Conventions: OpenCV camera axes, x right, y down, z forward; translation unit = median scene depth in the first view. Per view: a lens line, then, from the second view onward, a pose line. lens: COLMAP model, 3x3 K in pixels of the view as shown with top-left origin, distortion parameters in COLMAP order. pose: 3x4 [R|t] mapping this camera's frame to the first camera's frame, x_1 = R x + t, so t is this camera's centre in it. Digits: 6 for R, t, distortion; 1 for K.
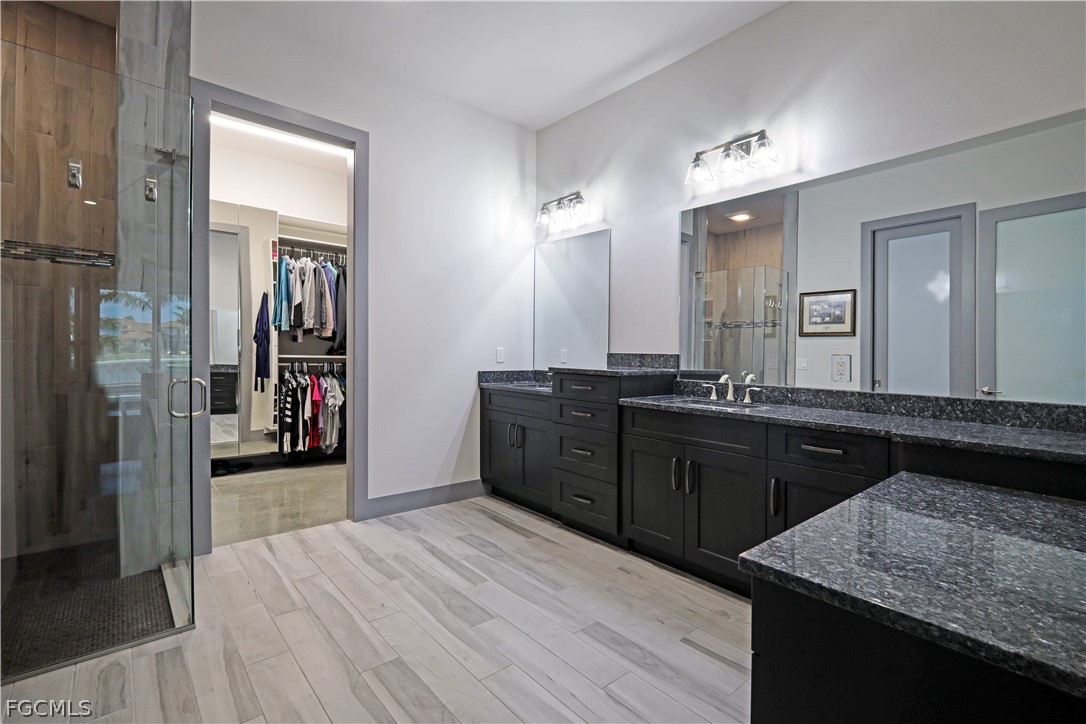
lens RADIAL K [[479.4, 0, 535.4], [0, 479.4, 359.3], [0, 0, 1]] dist [0.005926, -0.000327]
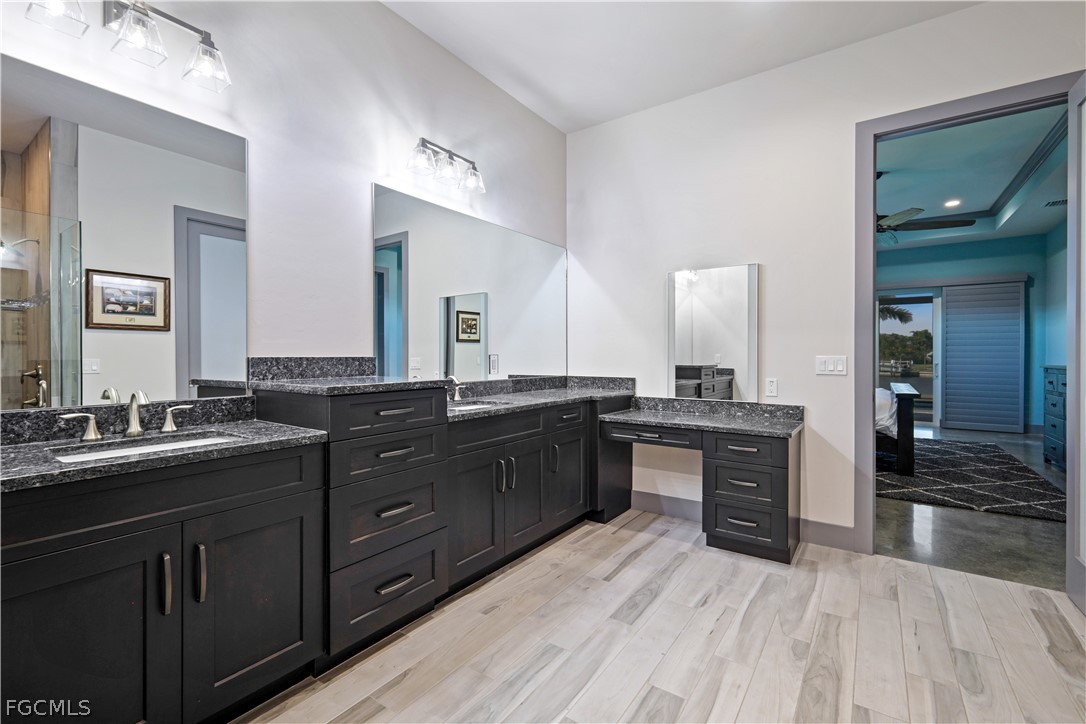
lens RADIAL K [[479.4, 0, 533.8], [0, 479.4, 353.6], [0, 0, 1]] dist [0.005926, -0.000327]
pose [[-0.248185, -0.013682, 0.968616, -0.547822], [0.005659, 0.999863, 0.015573, -0.029634], [-0.968696, 0.009346, -0.248073, 0.928867]]
